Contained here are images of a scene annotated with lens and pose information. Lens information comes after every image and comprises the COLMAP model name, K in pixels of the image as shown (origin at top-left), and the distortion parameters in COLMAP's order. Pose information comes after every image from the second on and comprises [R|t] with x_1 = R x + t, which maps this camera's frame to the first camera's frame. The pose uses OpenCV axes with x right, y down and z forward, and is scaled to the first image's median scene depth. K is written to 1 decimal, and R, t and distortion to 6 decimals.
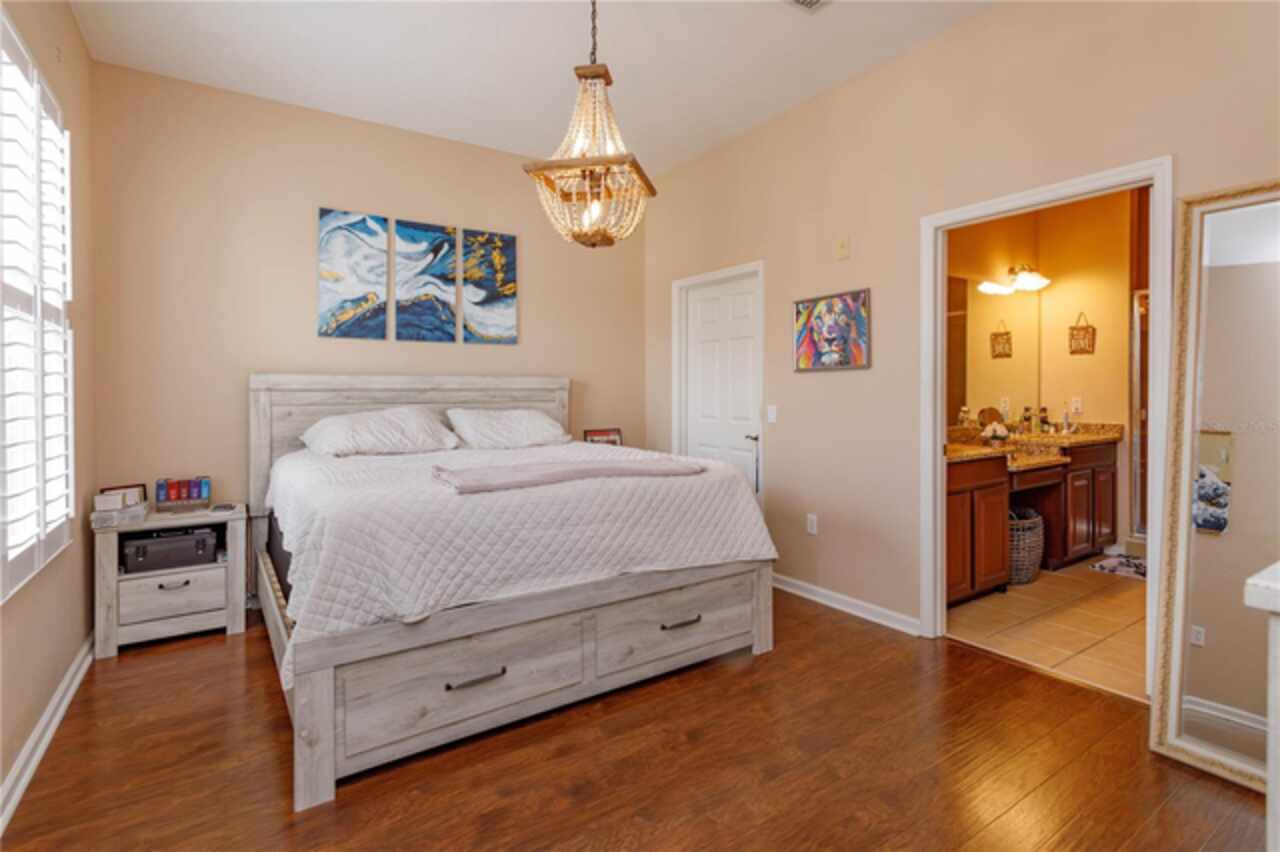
lens RADIAL K [[612.5, 0, 635.6], [0, 612.5, 401.2], [0, 0, 1]] dist [0.014507, 0.000625]
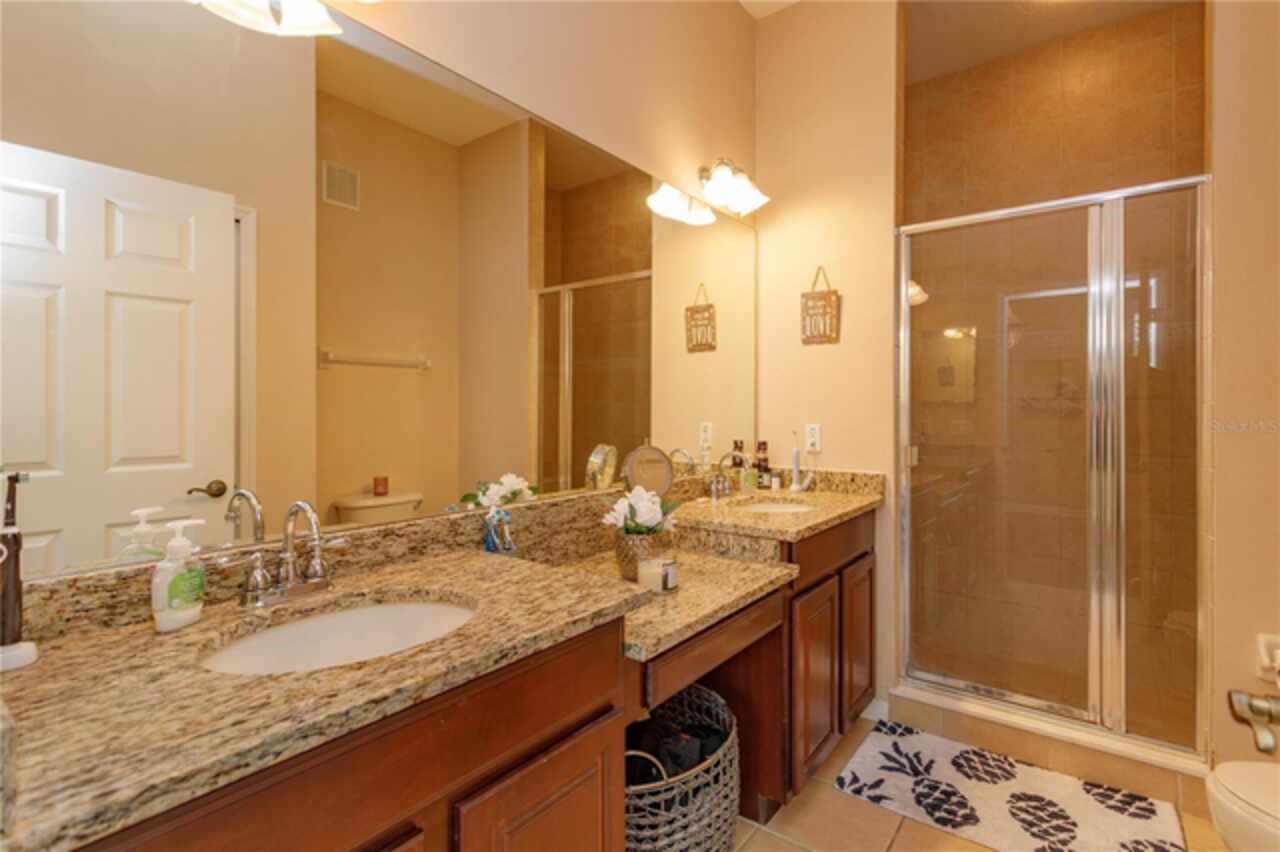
lens RADIAL K [[616.5, 0, 643.9], [0, 616.5, 415.1], [0, 0, 1]] dist [-0.000769, -0.000232]
pose [[0.939674, 0.008153, 0.341974, 0.391638], [-0.004367, 0.999920, -0.011840, -0.006483], [-0.342043, 0.009632, 0.939635, 0.544017]]
